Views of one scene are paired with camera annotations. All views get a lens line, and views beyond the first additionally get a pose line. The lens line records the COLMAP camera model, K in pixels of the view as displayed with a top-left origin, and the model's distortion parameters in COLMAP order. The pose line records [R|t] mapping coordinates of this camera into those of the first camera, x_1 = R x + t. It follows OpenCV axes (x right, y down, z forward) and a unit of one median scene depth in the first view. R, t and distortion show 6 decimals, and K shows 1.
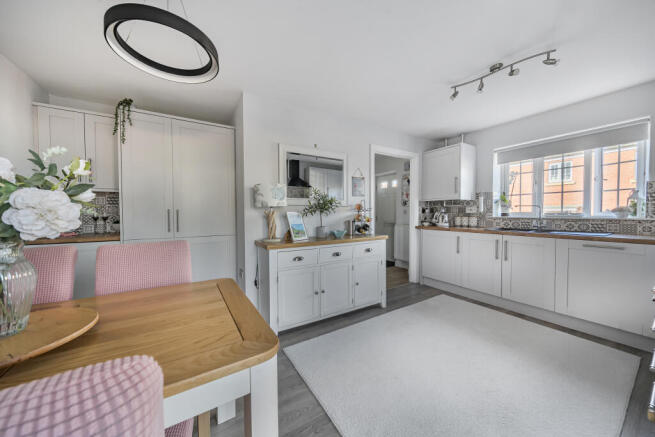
lens RADIAL K [[225.5, 0, 329.1], [0, 225.5, 216.4], [0, 0, 1]] dist [-0.000649, -0.000041]
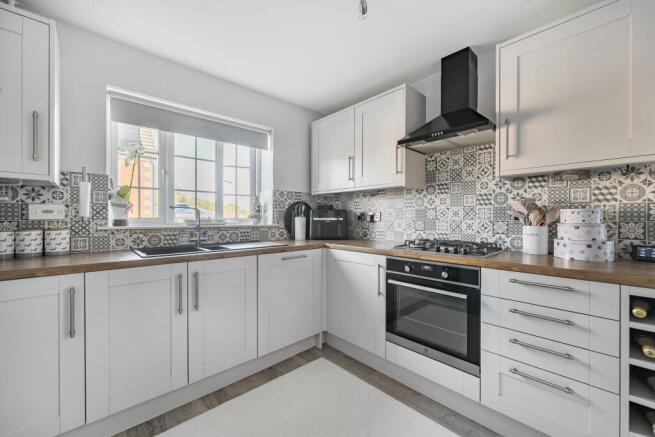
lens RADIAL K [[261.5, 0, 328.7], [0, 261.5, 220.4], [0, 0, 1]] dist [-0.004122, -0.000183]
pose [[-0.183153, 0.004727, 0.983073, 0.112745], [0.022855, 0.999739, -0.000549, -0.003037], [-0.982819, 0.022368, -0.183213, 0.673570]]
